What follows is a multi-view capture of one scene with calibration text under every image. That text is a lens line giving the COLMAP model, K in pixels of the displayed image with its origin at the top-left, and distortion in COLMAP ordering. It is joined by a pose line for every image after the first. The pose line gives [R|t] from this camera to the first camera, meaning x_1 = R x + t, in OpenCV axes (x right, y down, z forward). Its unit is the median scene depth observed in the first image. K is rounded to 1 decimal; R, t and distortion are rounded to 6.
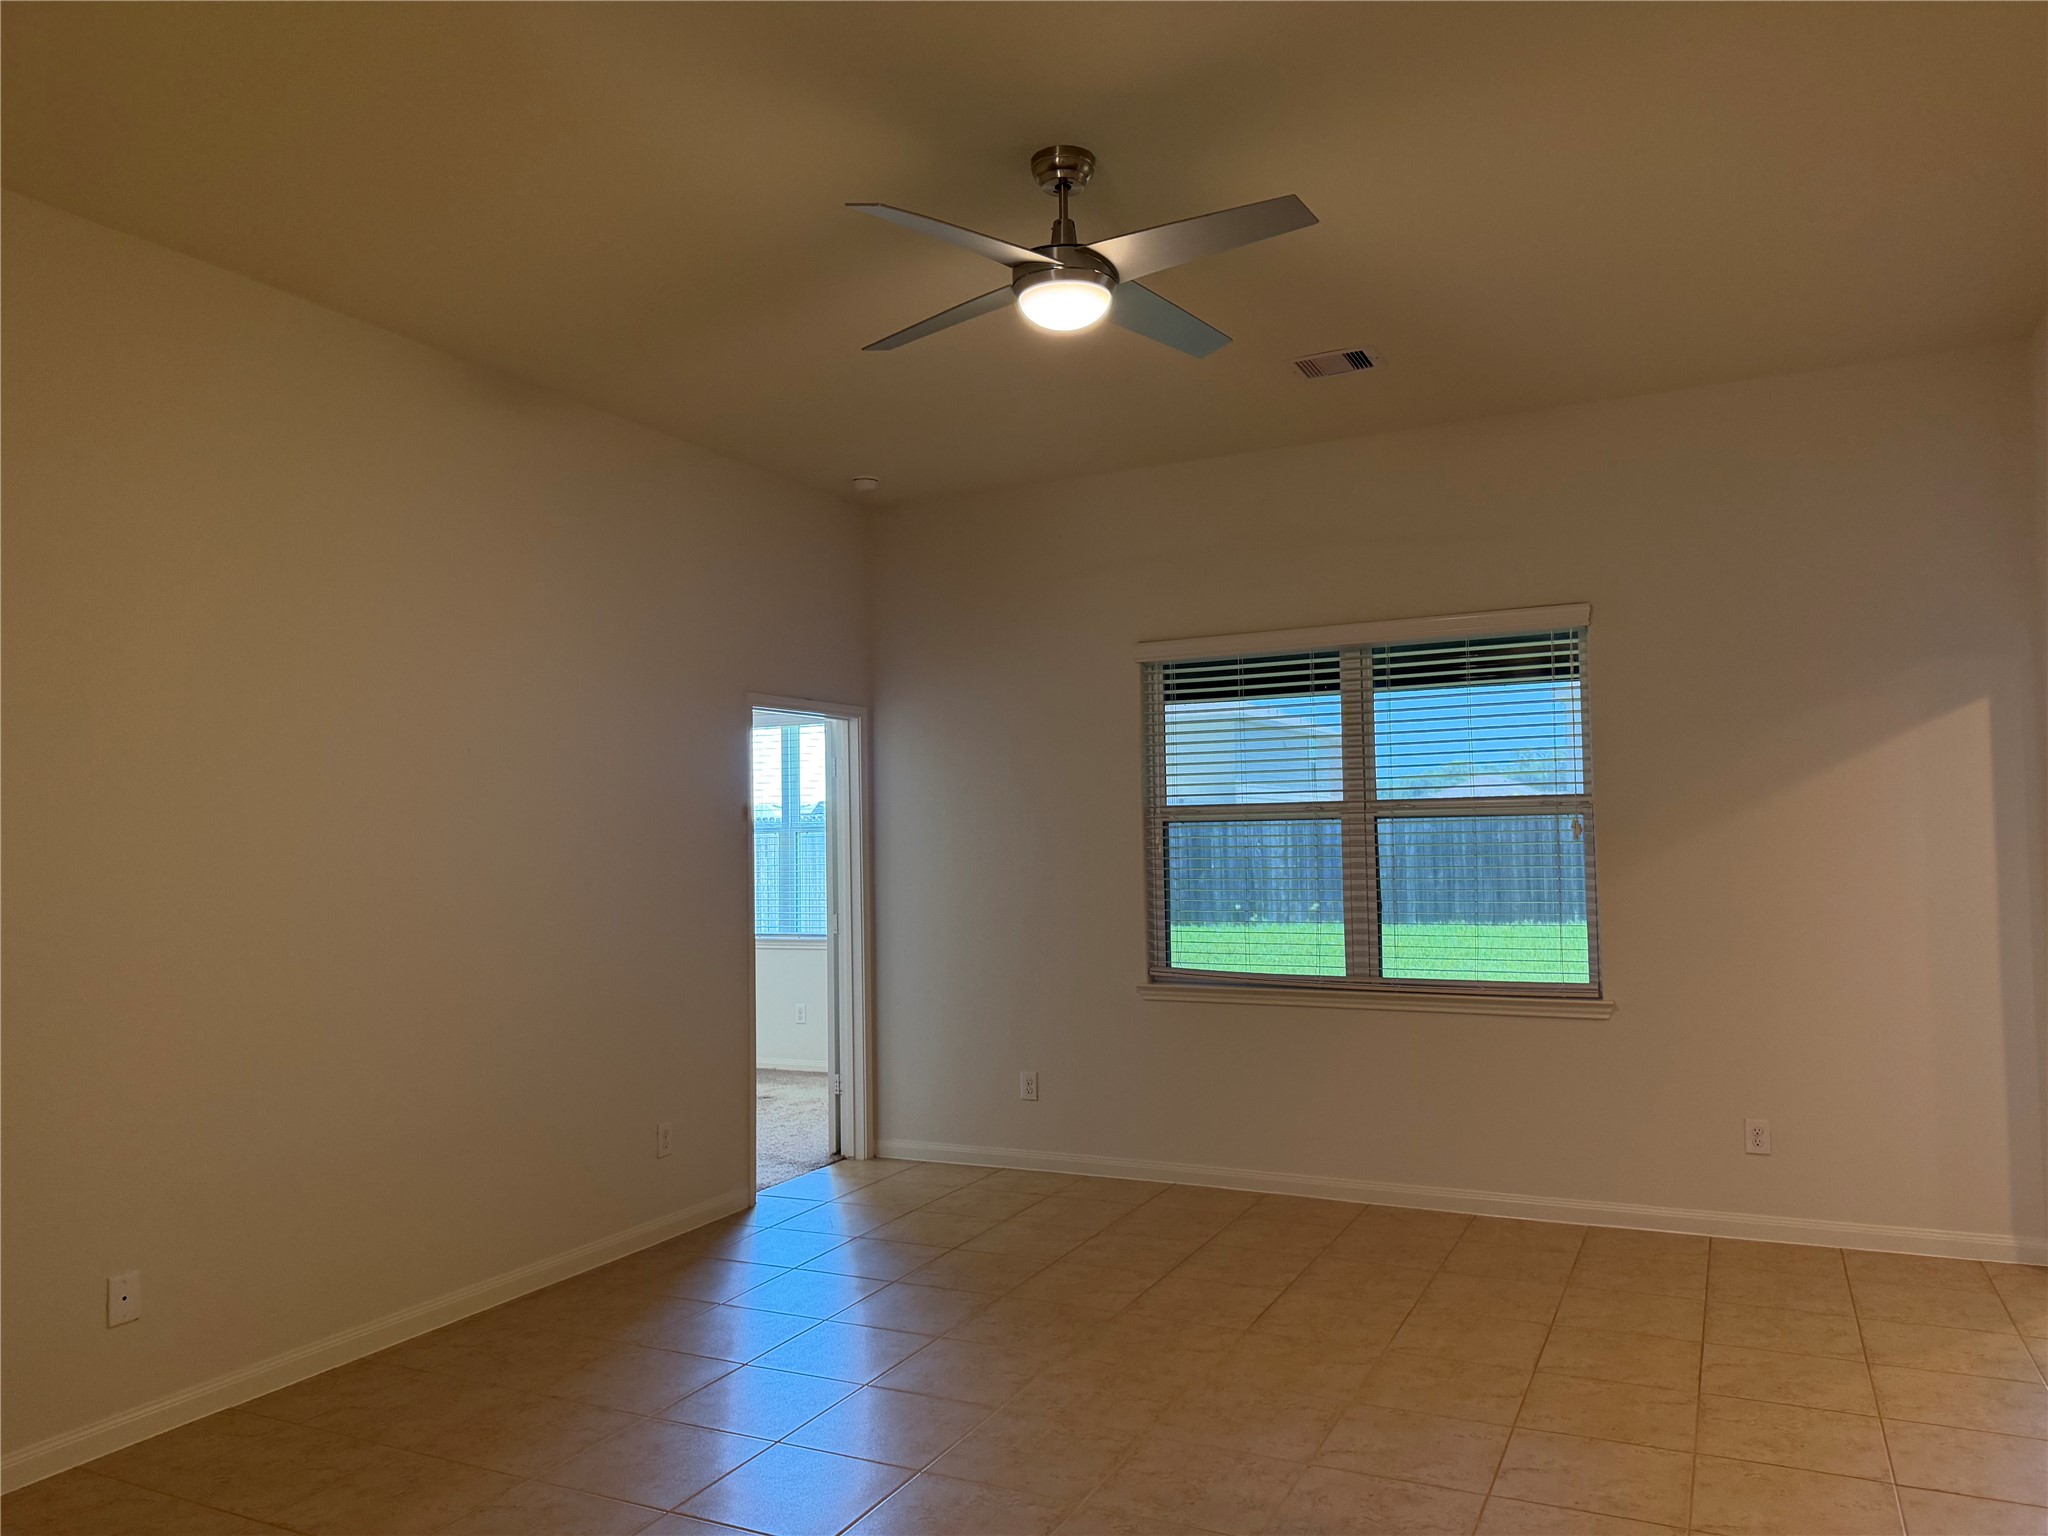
lens RADIAL K [[1473.4, 0, 1033.0], [0, 1473.4, 769.4], [0, 0, 1]] dist [0.064679, -0.070113]
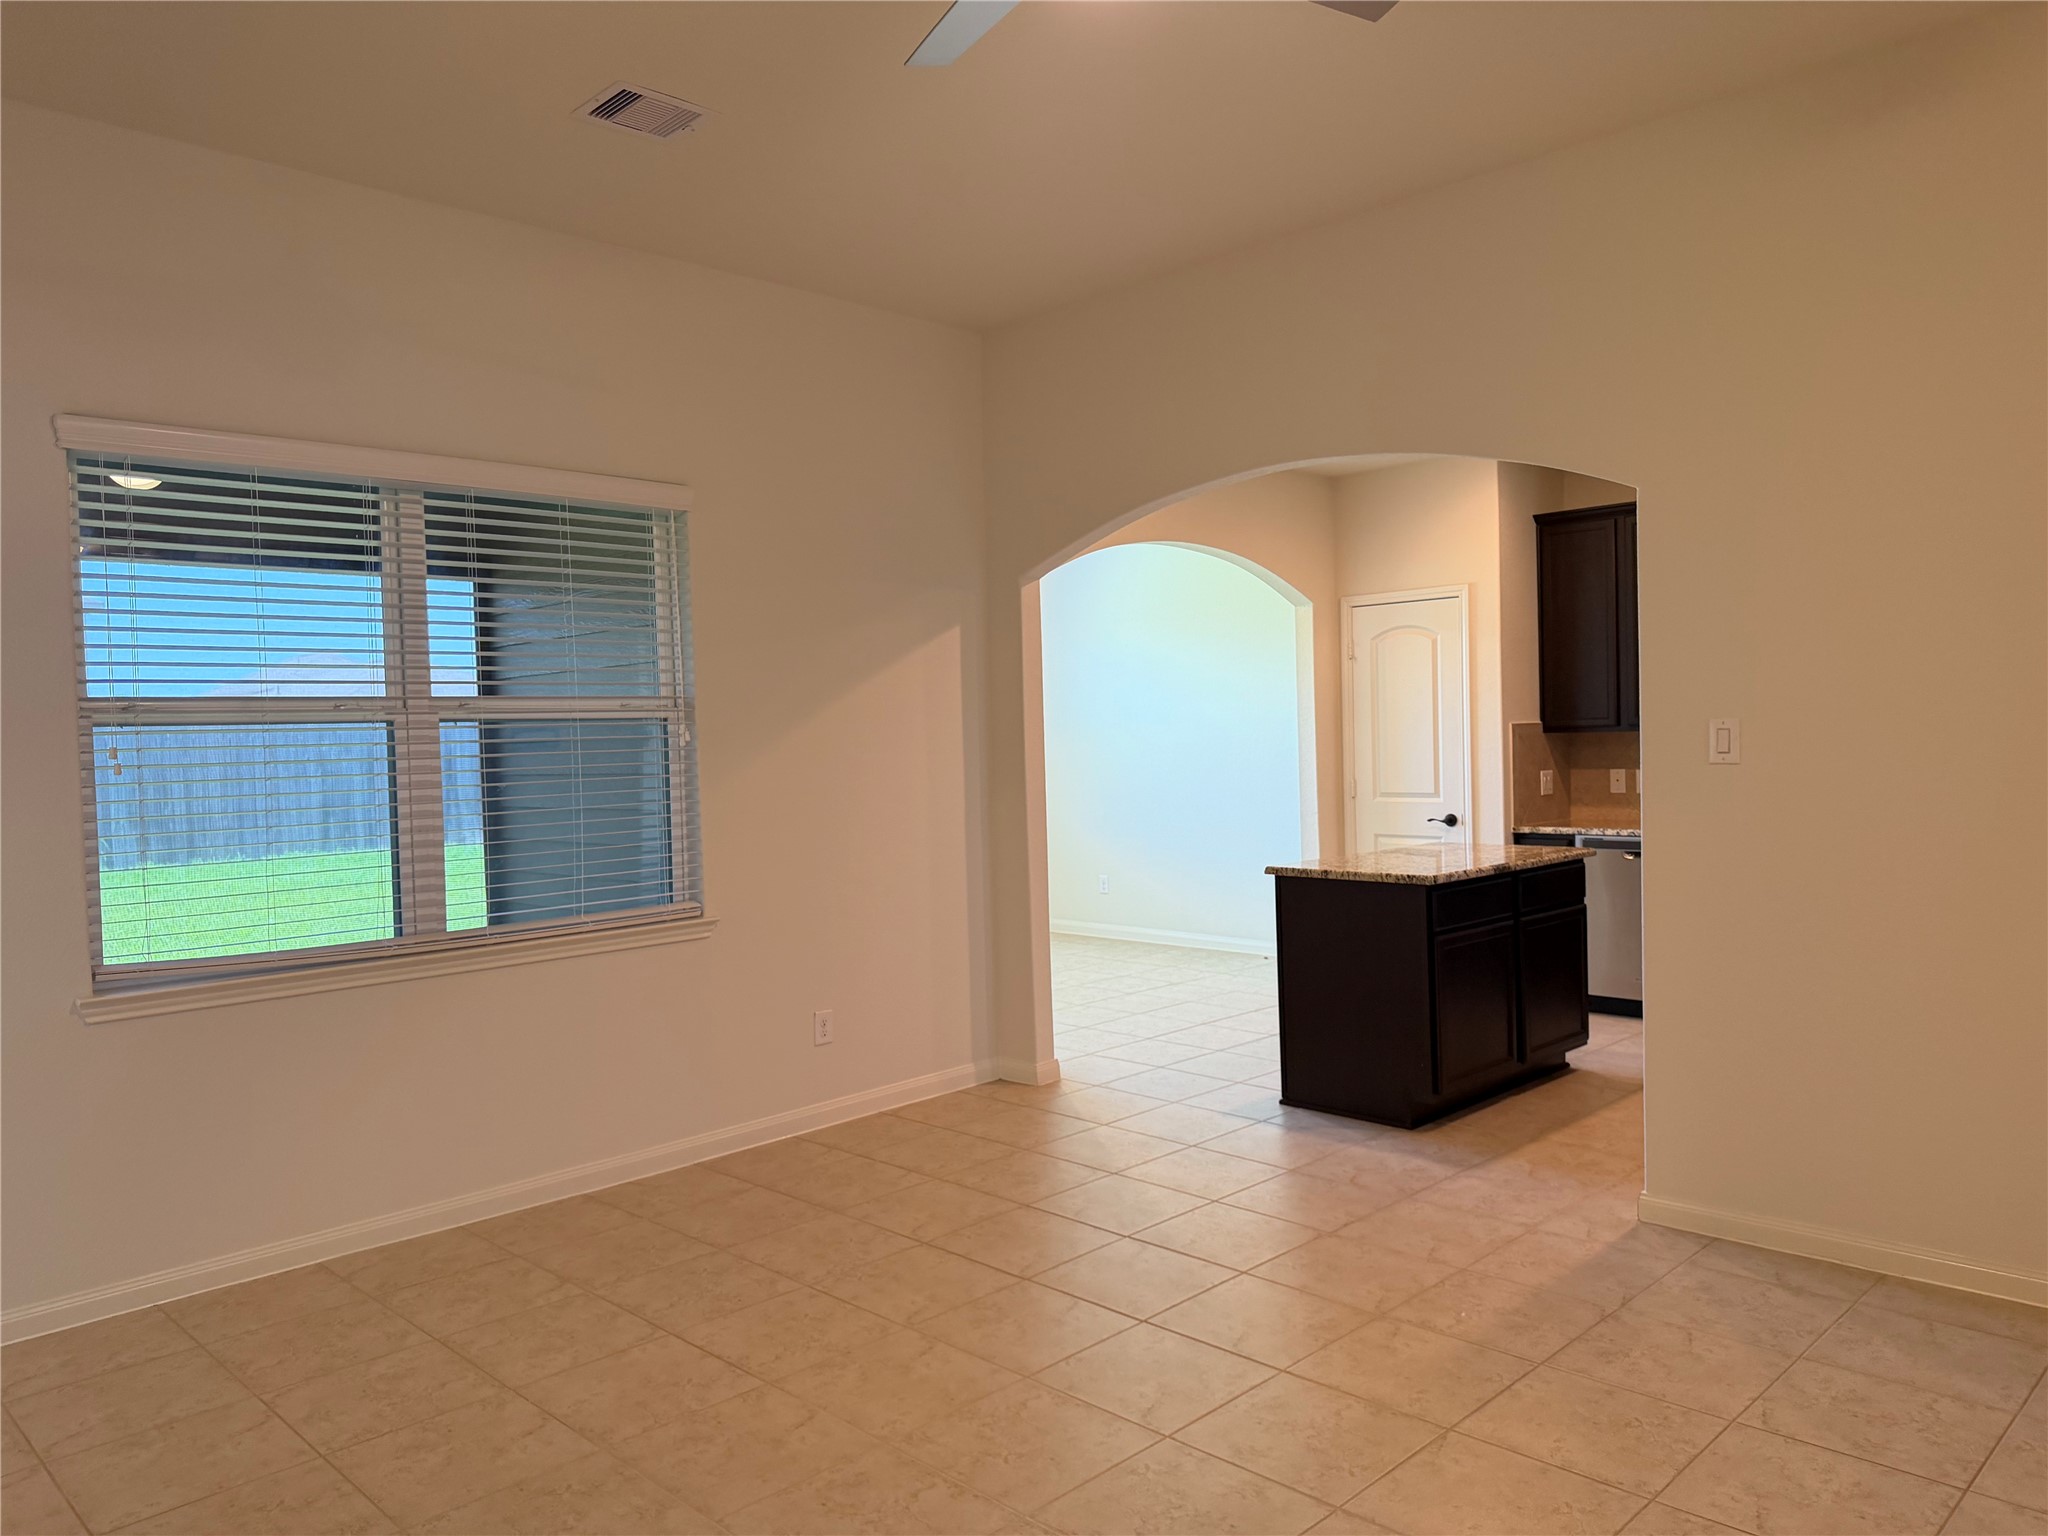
lens RADIAL K [[1473.4, 0, 1036.9], [0, 1473.4, 770.4], [0, 0, 1]] dist [0.064679, -0.070113]
pose [[0.307669, -0.017443, 0.951334, -0.430756], [-0.026721, 0.999279, 0.026964, 0.032555], [-0.951118, -0.033717, 0.306981, 0.522377]]
